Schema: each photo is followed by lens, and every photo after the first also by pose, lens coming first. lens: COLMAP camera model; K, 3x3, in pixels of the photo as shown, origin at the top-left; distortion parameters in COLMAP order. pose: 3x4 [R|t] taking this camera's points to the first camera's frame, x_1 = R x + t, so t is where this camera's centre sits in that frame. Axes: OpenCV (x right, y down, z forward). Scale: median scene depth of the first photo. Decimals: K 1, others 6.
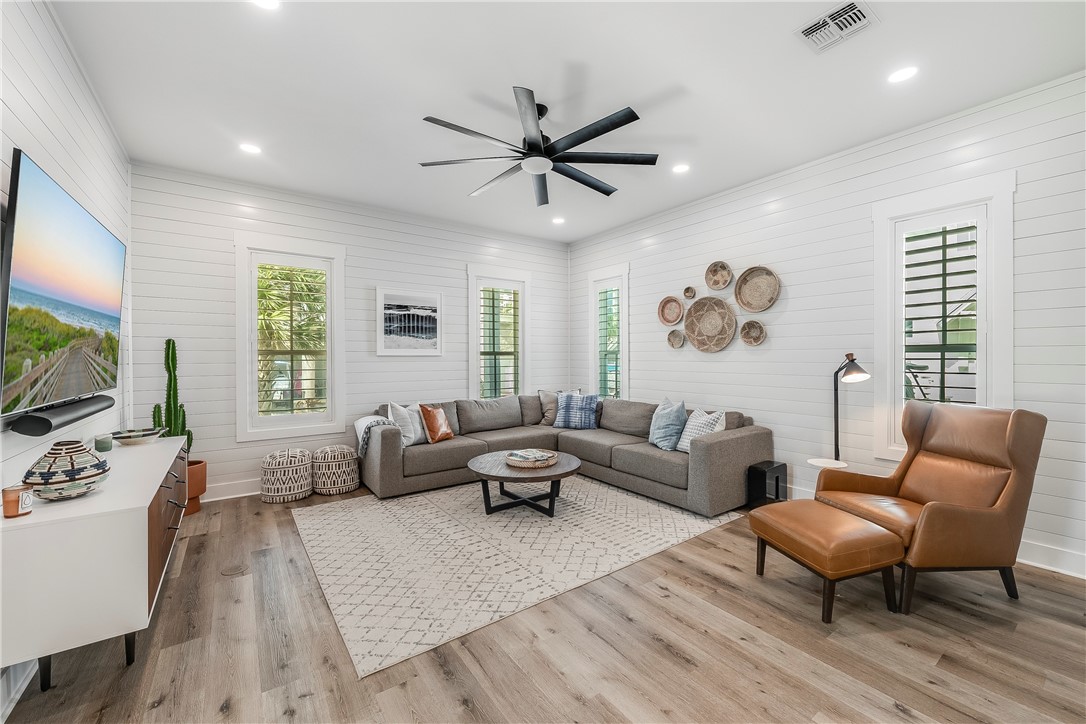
lens RADIAL K [[426.3, 0, 546.0], [0, 426.3, 364.2], [0, 0, 1]] dist [0.002520, -0.000159]
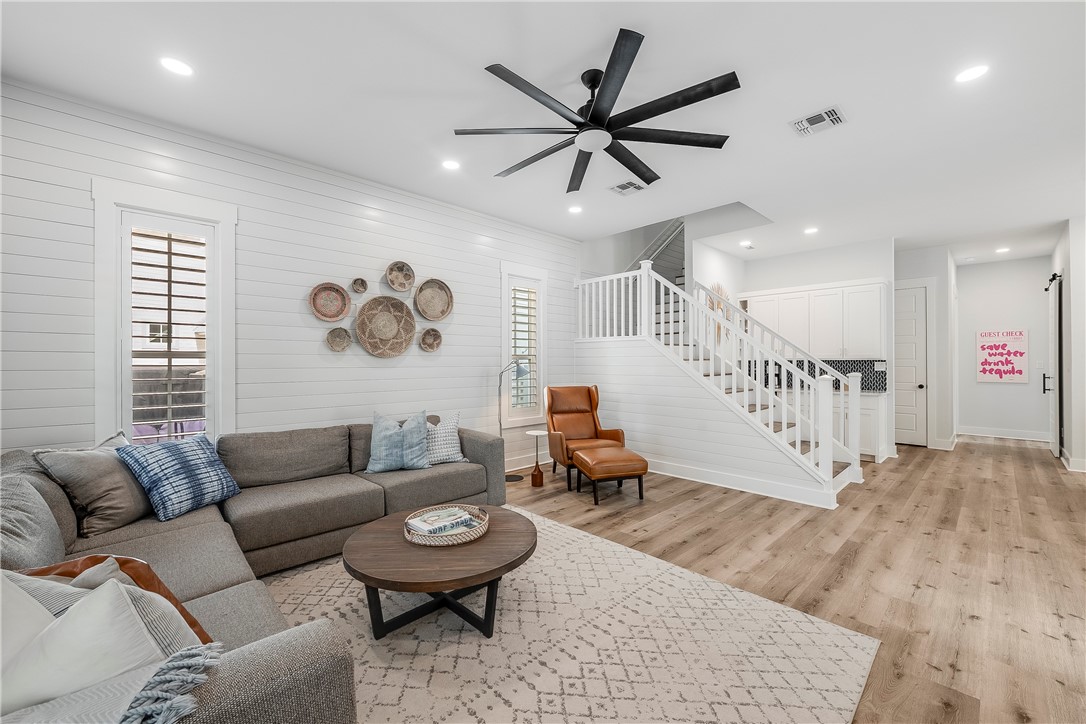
lens RADIAL K [[426.3, 0, 546.0], [0, 426.3, 364.2], [0, 0, 1]] dist [0.002520, -0.000159]
pose [[-0.127639, -0.004210, 0.991812, -0.893488], [0.020106, 0.999775, 0.006831, -0.020057], [-0.991617, 0.020814, -0.127526, 1.241065]]
